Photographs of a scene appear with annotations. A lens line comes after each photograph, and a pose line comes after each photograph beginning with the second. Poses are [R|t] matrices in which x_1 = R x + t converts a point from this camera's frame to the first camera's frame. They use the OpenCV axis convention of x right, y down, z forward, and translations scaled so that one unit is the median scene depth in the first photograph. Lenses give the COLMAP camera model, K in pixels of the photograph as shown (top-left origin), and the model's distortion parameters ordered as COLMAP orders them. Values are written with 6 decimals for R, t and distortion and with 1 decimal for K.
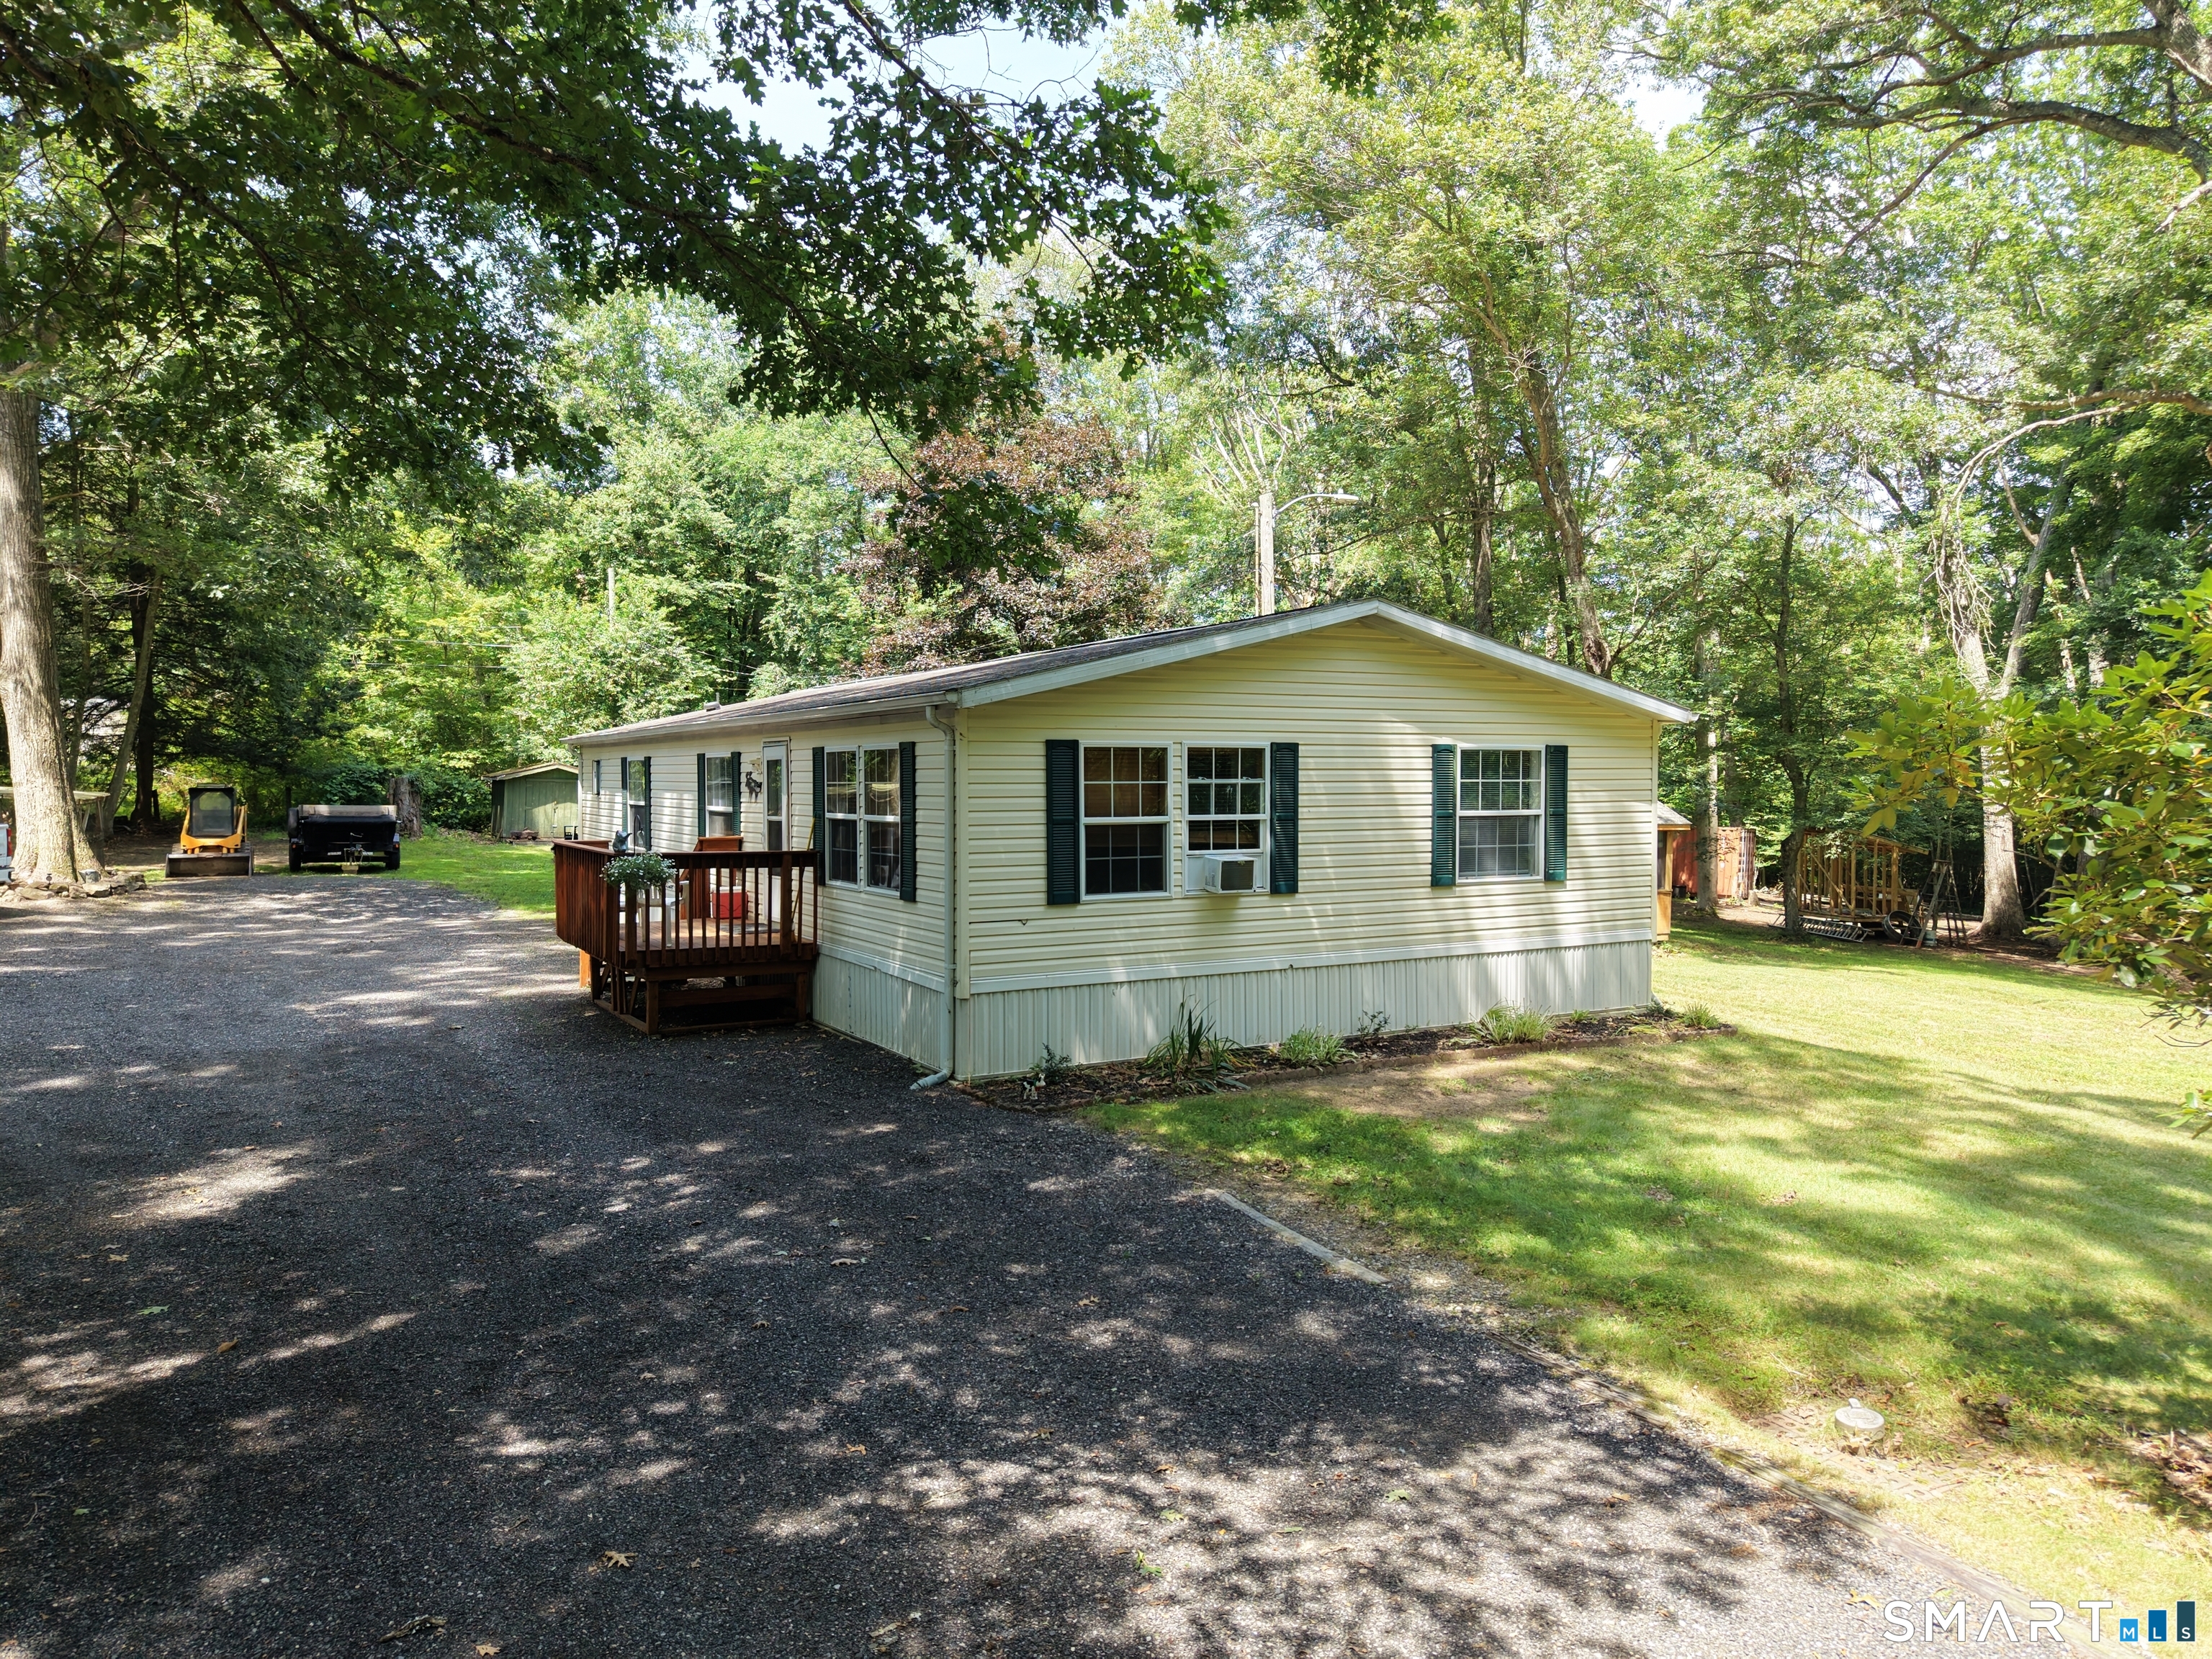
lens RADIAL K [[1471.2, 0, 1106.0], [0, 1471.2, 829.5], [0, 0, 1]] dist [0.075819, -0.071592]
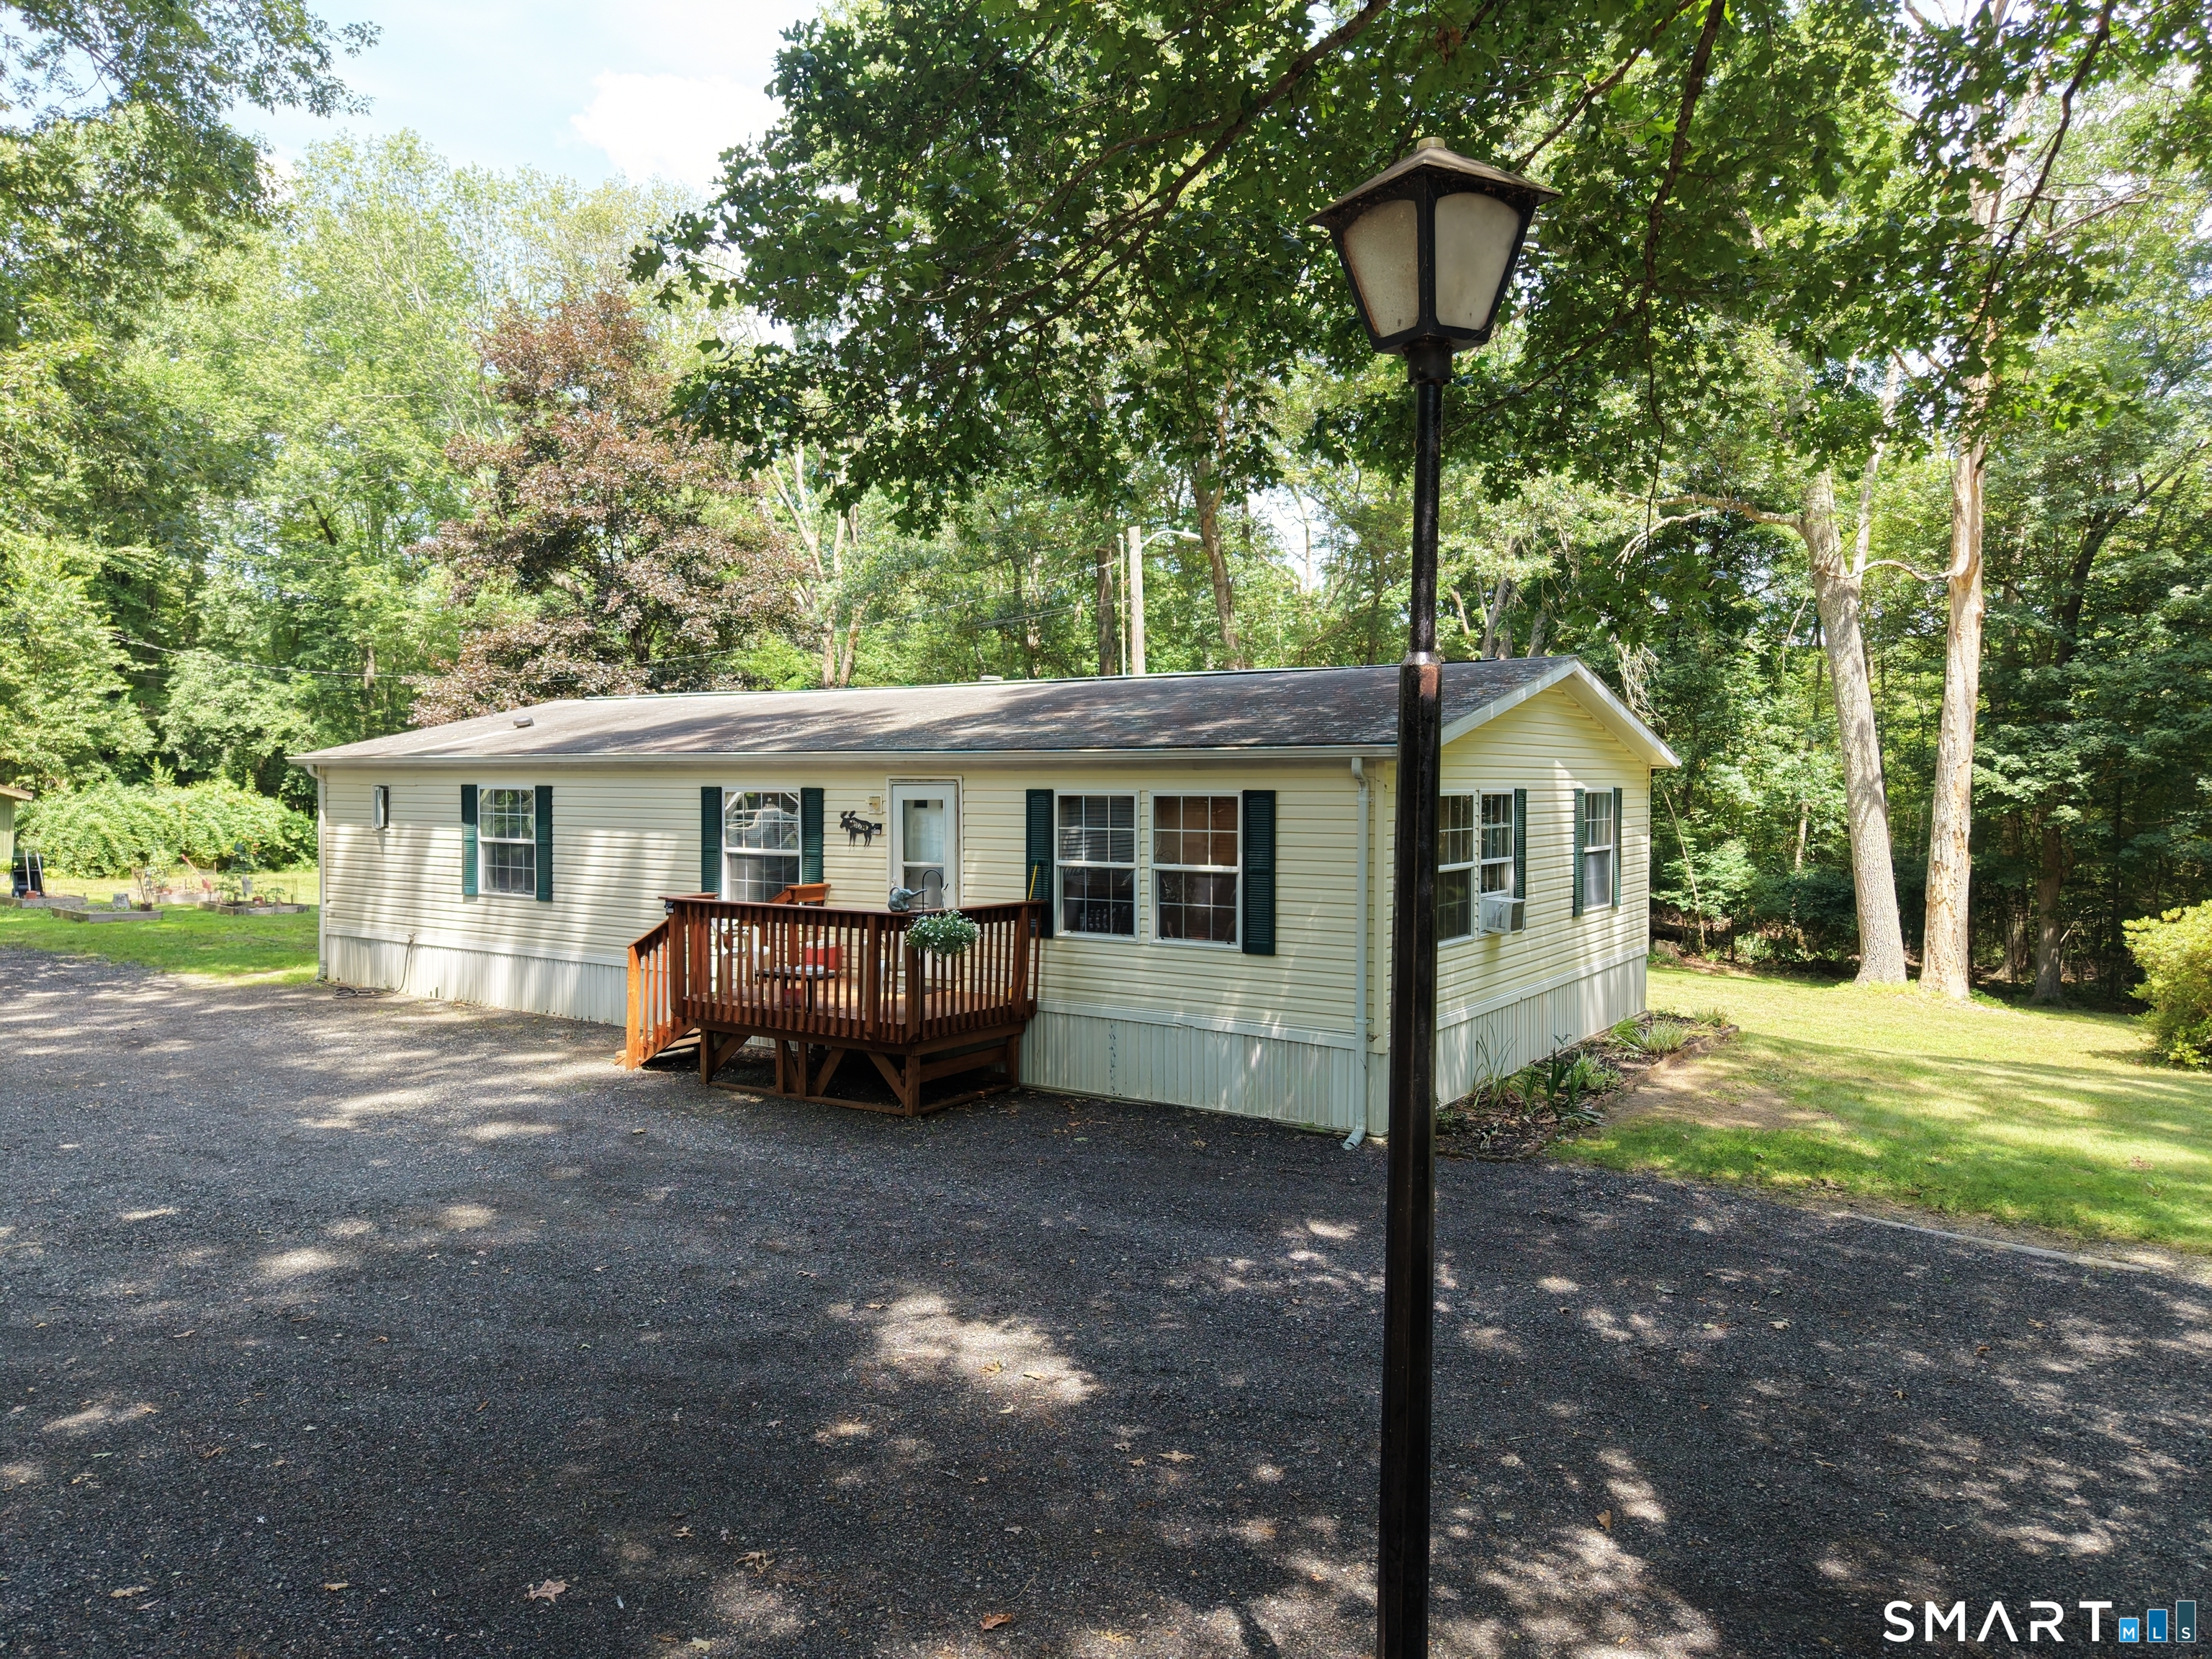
lens RADIAL K [[1469.5, 0, 1106.0], [0, 1469.5, 829.5], [0, 0, 1]] dist [0.008513, 0.000850]
pose [[0.894843, -0.014438, 0.446148, -0.636554], [0.014081, 0.999892, 0.004116, -0.037972], [-0.446159, 0.002599, 0.894950, 0.177884]]
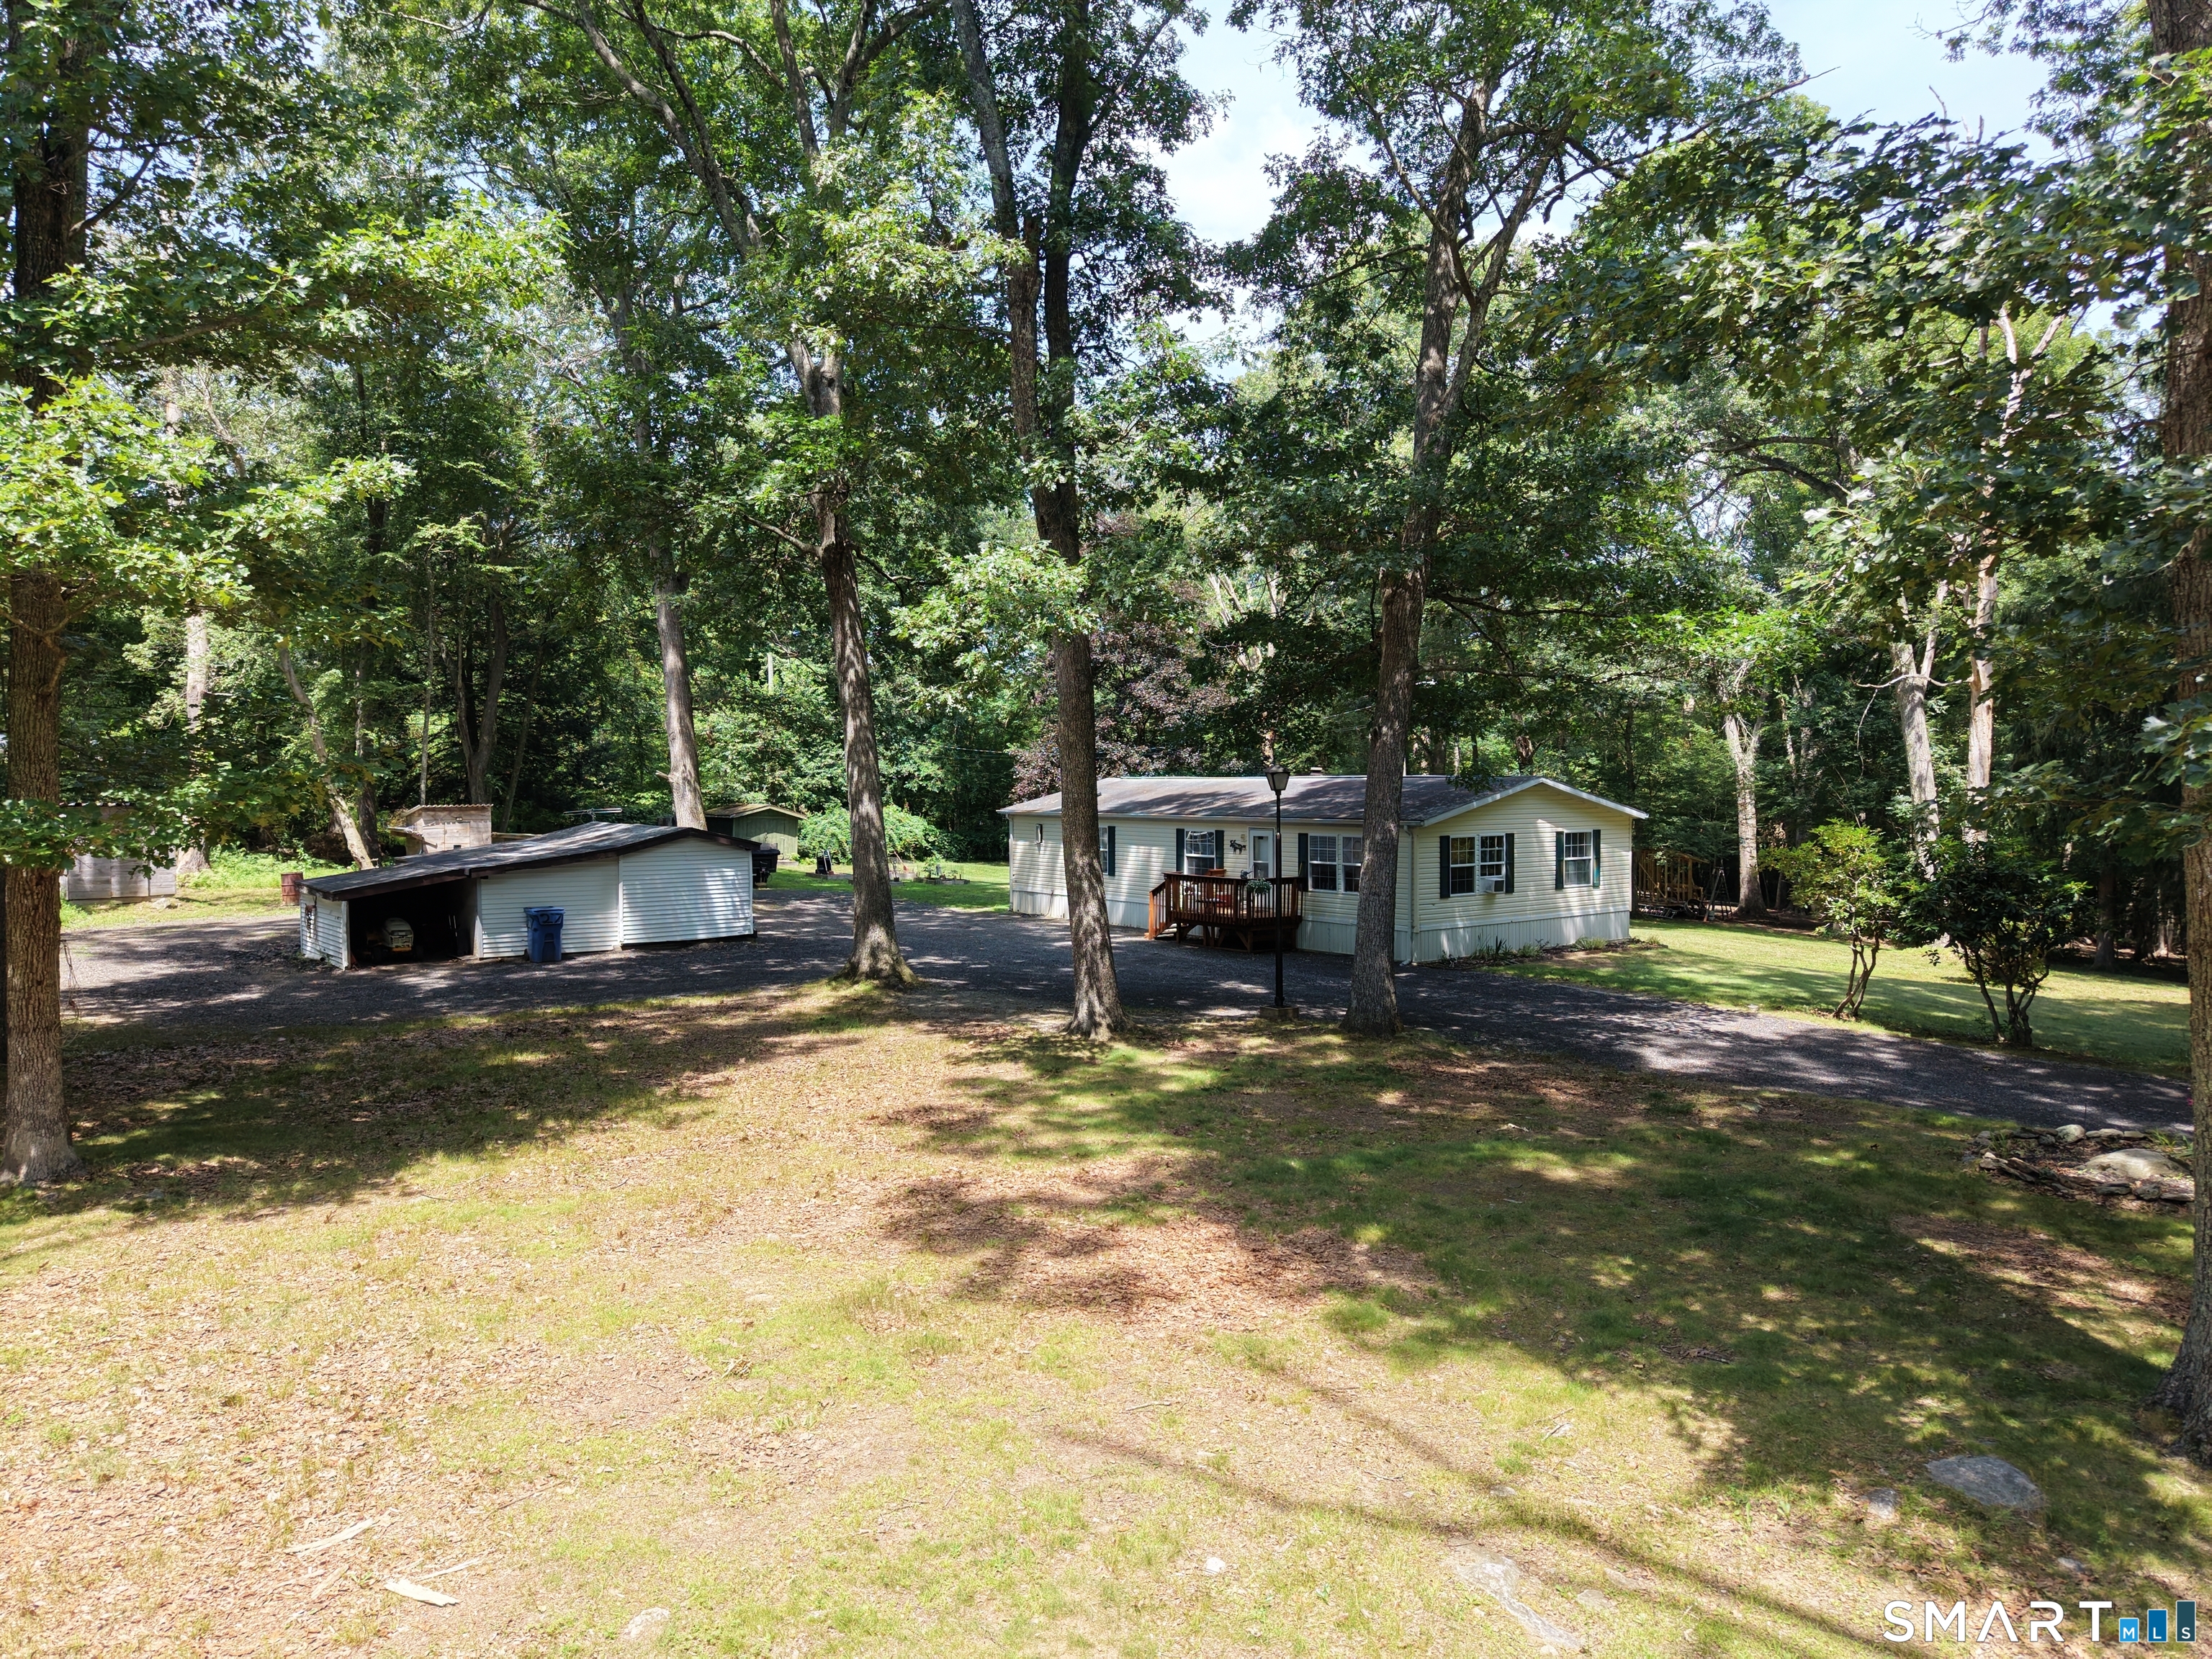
lens RADIAL K [[1471.2, 0, 1106.0], [0, 1471.2, 829.5], [0, 0, 1]] dist [0.075819, -0.071592]
pose [[0.988936, -0.009011, 0.148067, -0.963489], [0.008988, 0.999959, 0.000831, -0.074705], [-0.148068, 0.000509, 0.988977, -1.451940]]
